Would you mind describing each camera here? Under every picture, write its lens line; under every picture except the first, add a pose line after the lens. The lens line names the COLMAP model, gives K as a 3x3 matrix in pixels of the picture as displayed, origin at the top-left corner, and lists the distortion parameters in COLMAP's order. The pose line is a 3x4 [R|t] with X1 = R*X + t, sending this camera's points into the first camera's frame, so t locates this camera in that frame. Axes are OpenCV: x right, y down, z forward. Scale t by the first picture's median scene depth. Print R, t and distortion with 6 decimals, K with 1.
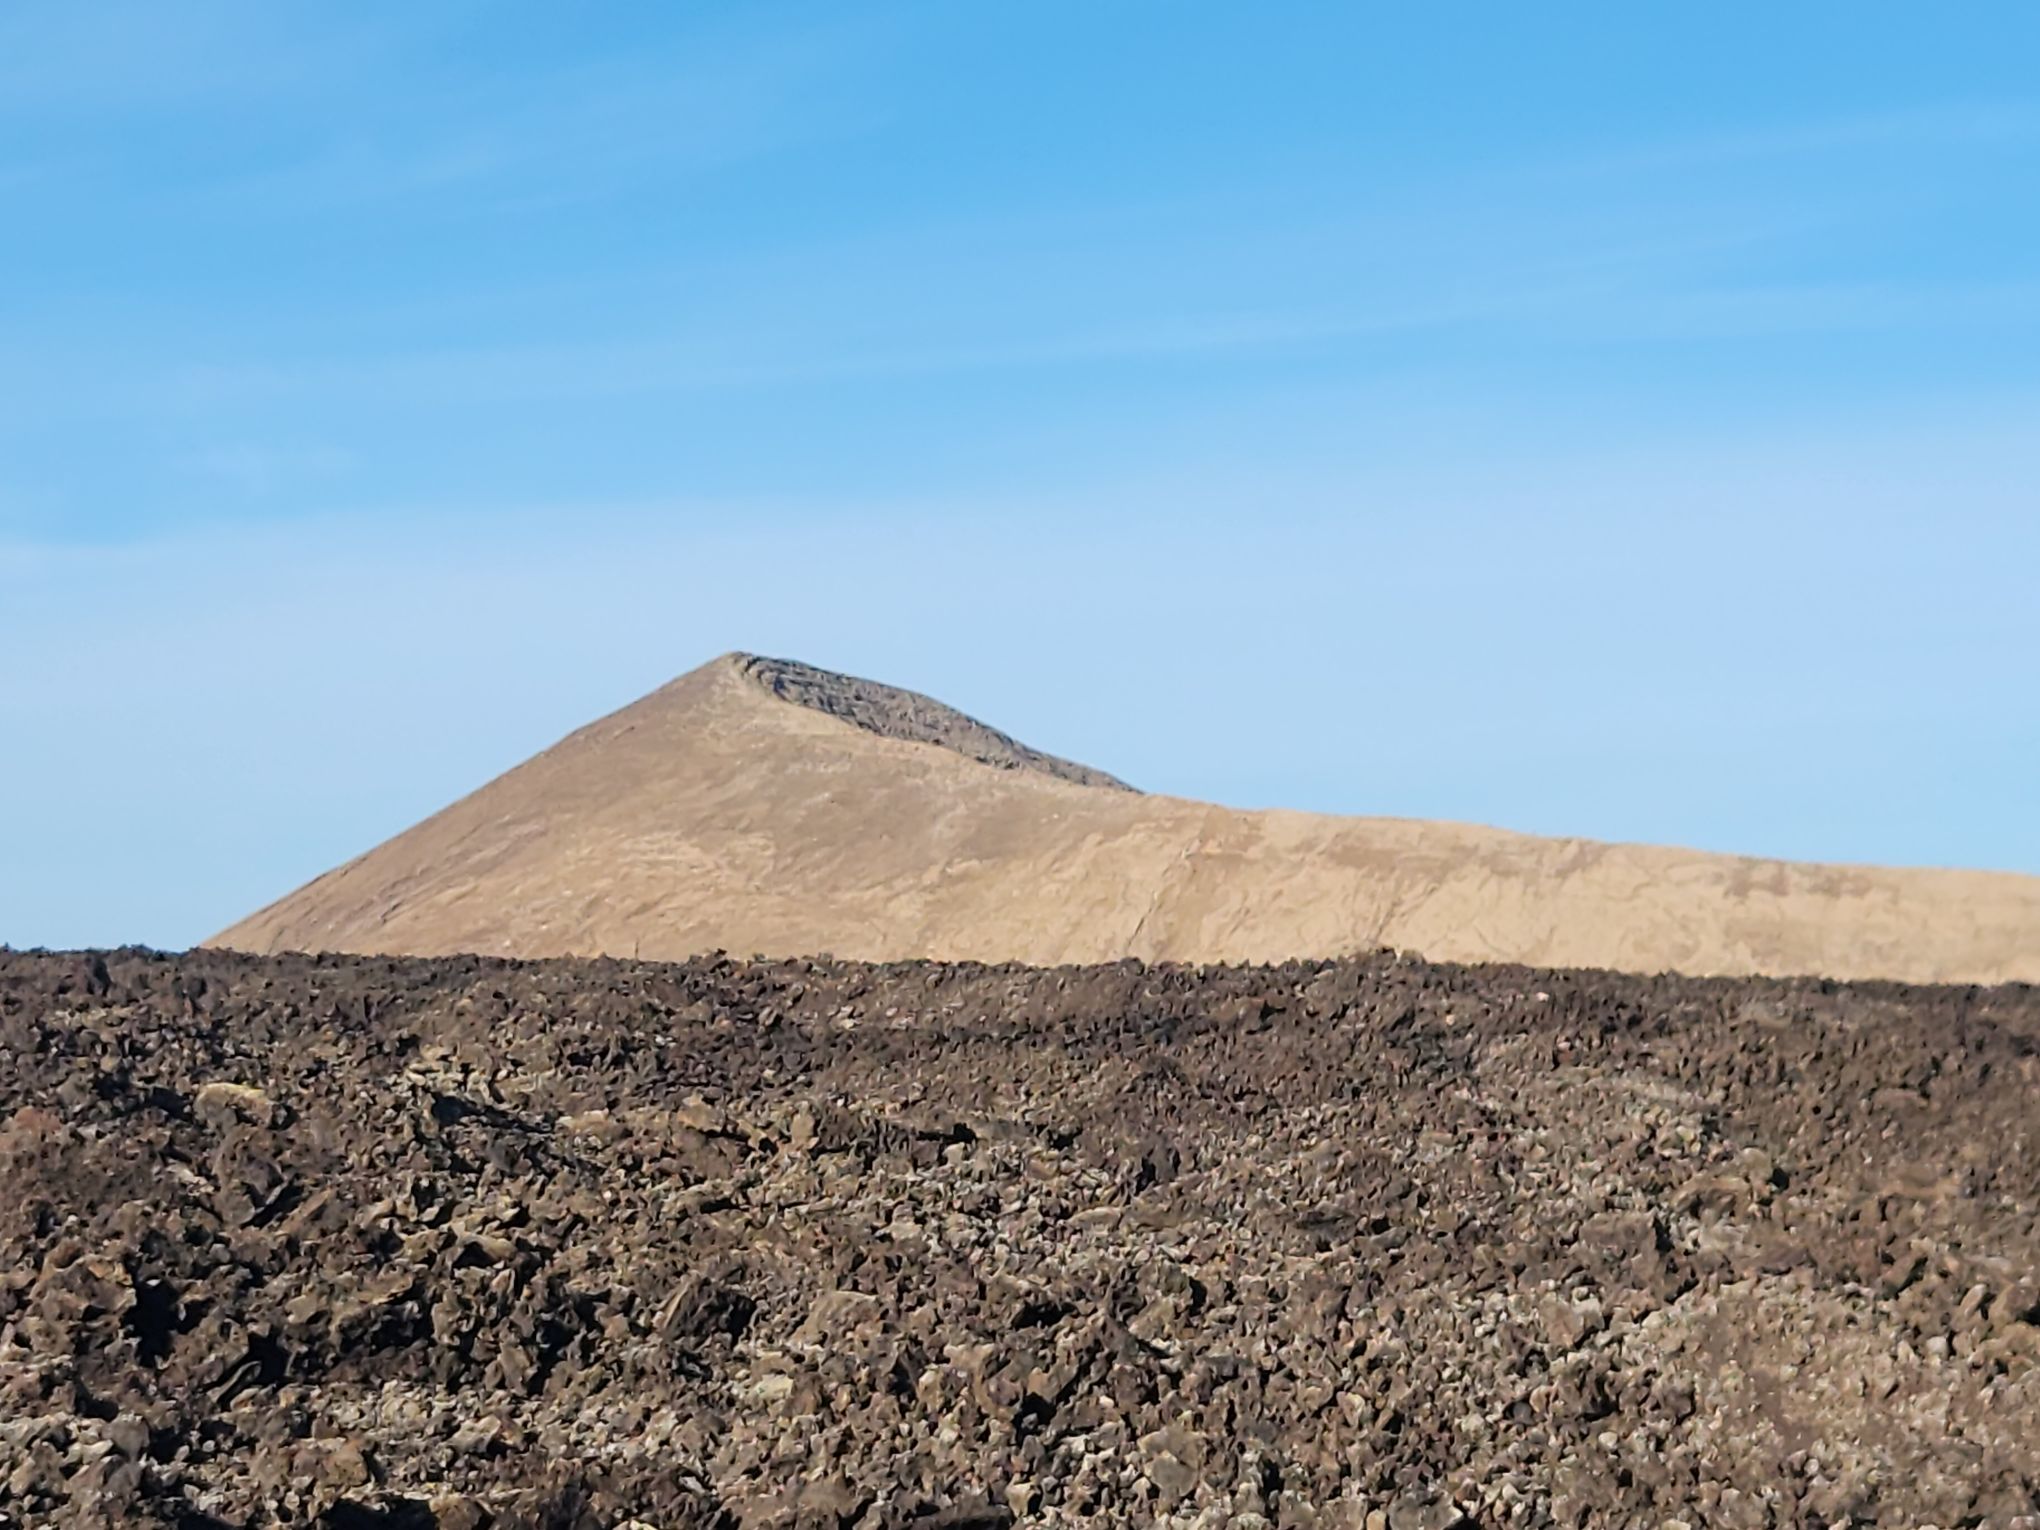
lens RADIAL K [[2309.5, 0, 1024.9], [0, 2309.5, 760.8], [0, 0, 1]] dist [0.062402, 0.000000]
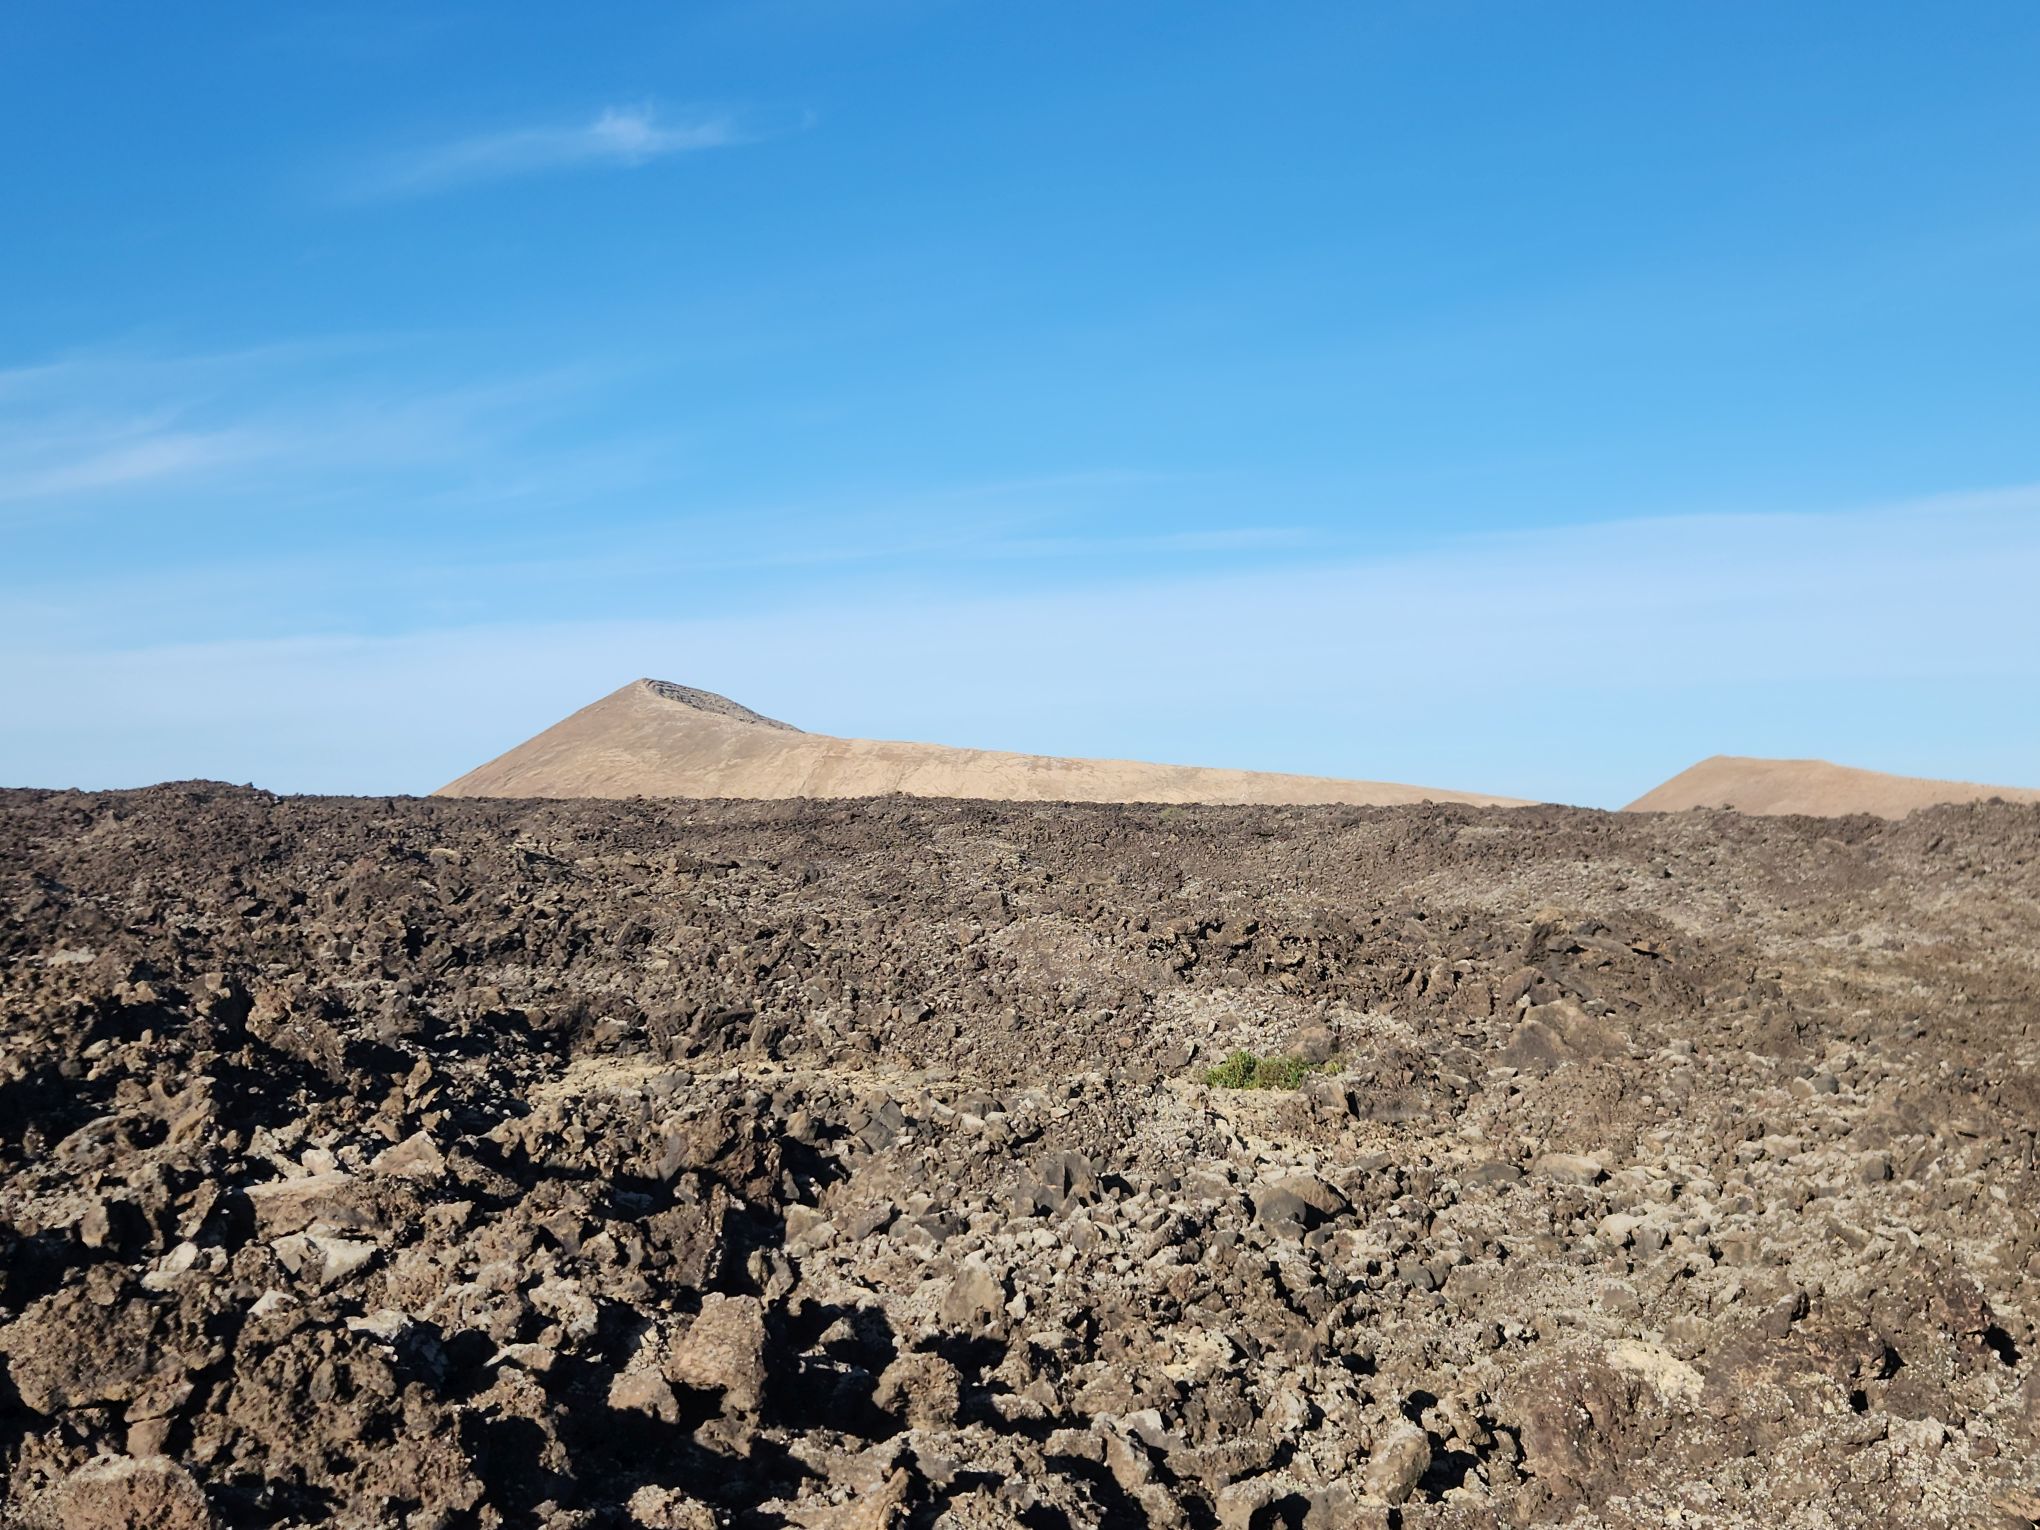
lens RADIAL K [[2309.5, 0, 1010.8], [0, 2309.5, 732.7], [0, 0, 1]] dist [0.062402, 0.000000]
pose [[0.992444, -0.005401, 0.122577, -0.036674], [0.001834, 0.999572, 0.029195, -0.060359], [-0.122682, -0.028750, 0.992029, -1.581395]]
